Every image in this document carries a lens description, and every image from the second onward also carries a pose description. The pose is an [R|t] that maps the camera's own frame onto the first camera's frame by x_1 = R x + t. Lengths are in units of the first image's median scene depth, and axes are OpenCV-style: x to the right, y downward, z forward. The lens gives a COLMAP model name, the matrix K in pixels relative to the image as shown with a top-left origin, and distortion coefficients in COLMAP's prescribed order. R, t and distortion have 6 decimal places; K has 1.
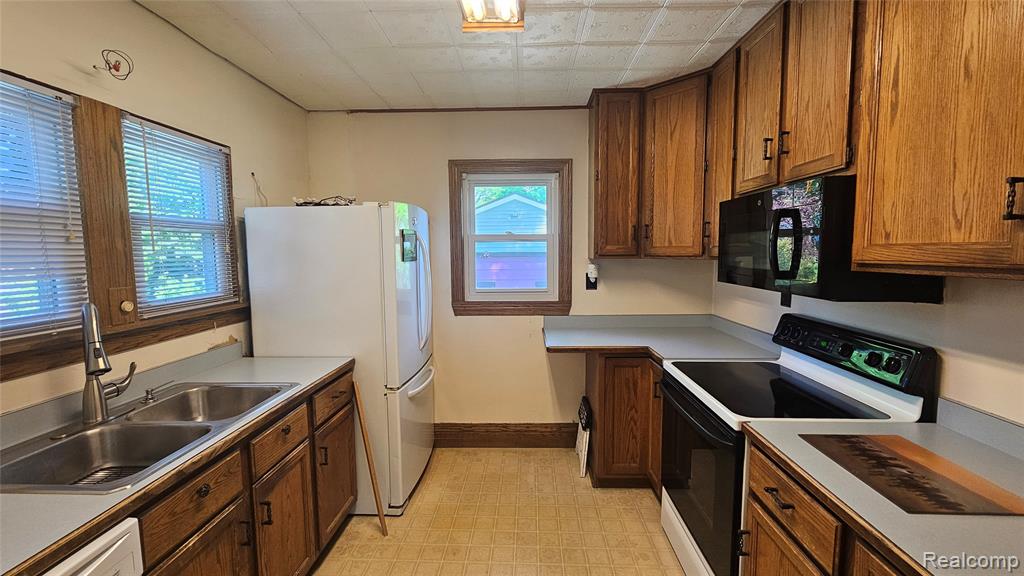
lens RADIAL K [[419.6, 0, 513.4], [0, 419.6, 286.4], [0, 0, 1]] dist [-0.000698, 0.000224]
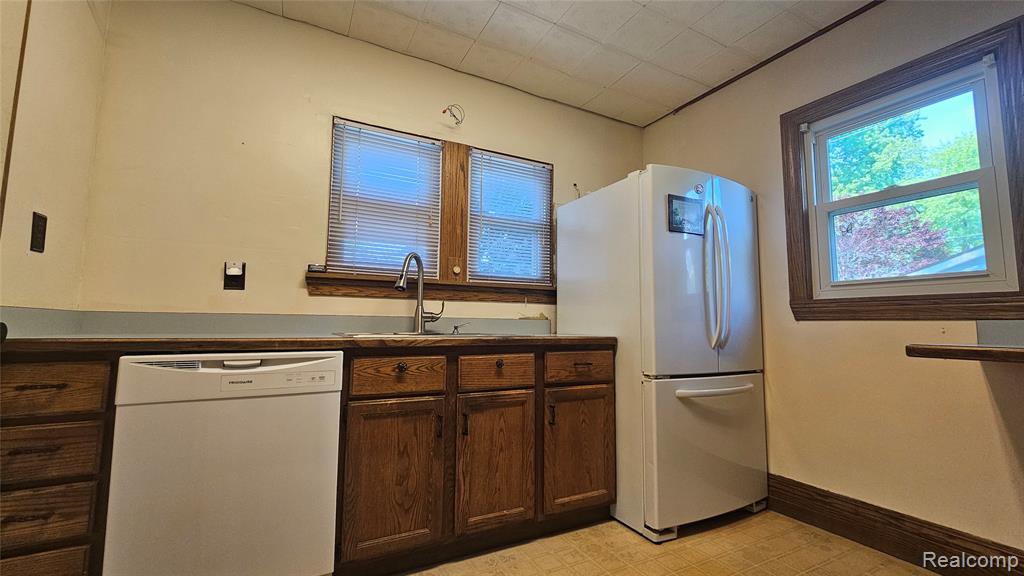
lens RADIAL K [[419.6, 0, 513.4], [0, 419.6, 286.4], [0, 0, 1]] dist [-0.000698, 0.000224]
pose [[0.500319, -0.067095, -0.863238, 0.366997], [-0.086527, 0.988128, -0.126951, 0.223431], [0.861507, 0.138210, 0.488573, 0.369188]]
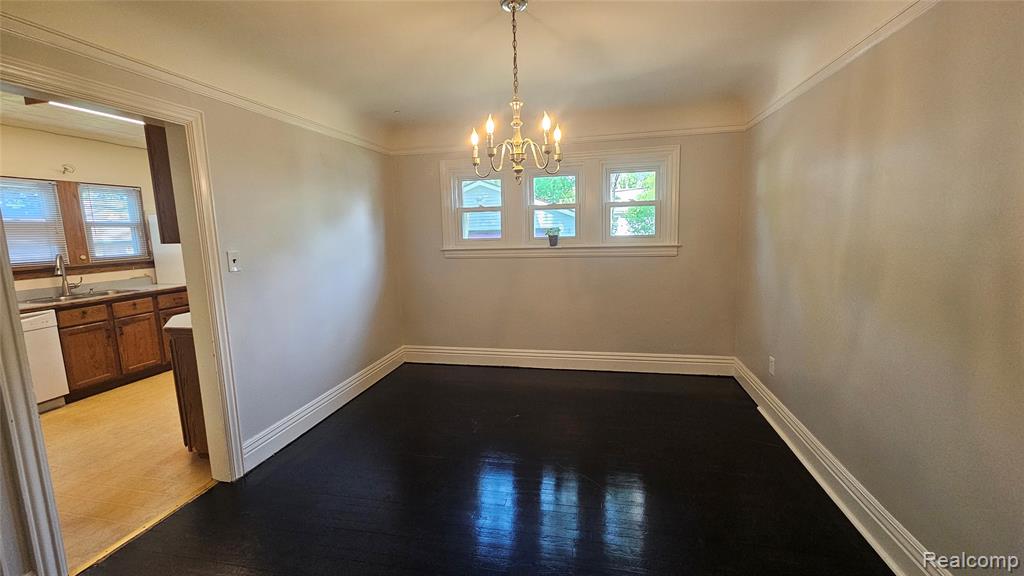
lens RADIAL K [[419.6, 0, 513.4], [0, 419.6, 286.4], [0, 0, 1]] dist [-0.000698, 0.000224]
pose [[0.983010, 0.004979, -0.183487, 1.814903], [0.004574, 0.998657, 0.051604, 0.086892], [0.183498, -0.051567, 0.981667, -0.902148]]
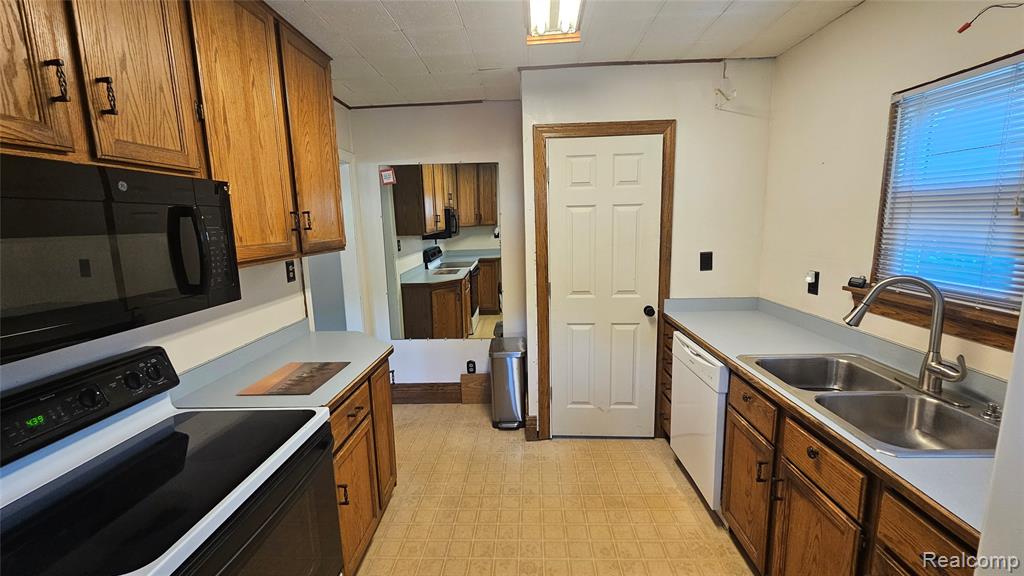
lens RADIAL K [[419.6, 0, 513.4], [0, 419.6, 286.4], [0, 0, 1]] dist [-0.000698, 0.000224]
pose [[-0.999338, 0.033313, 0.014627, 0.020900], [0.035861, 0.969767, 0.241385, -0.159581], [-0.006143, 0.241750, -0.970319, 1.392610]]
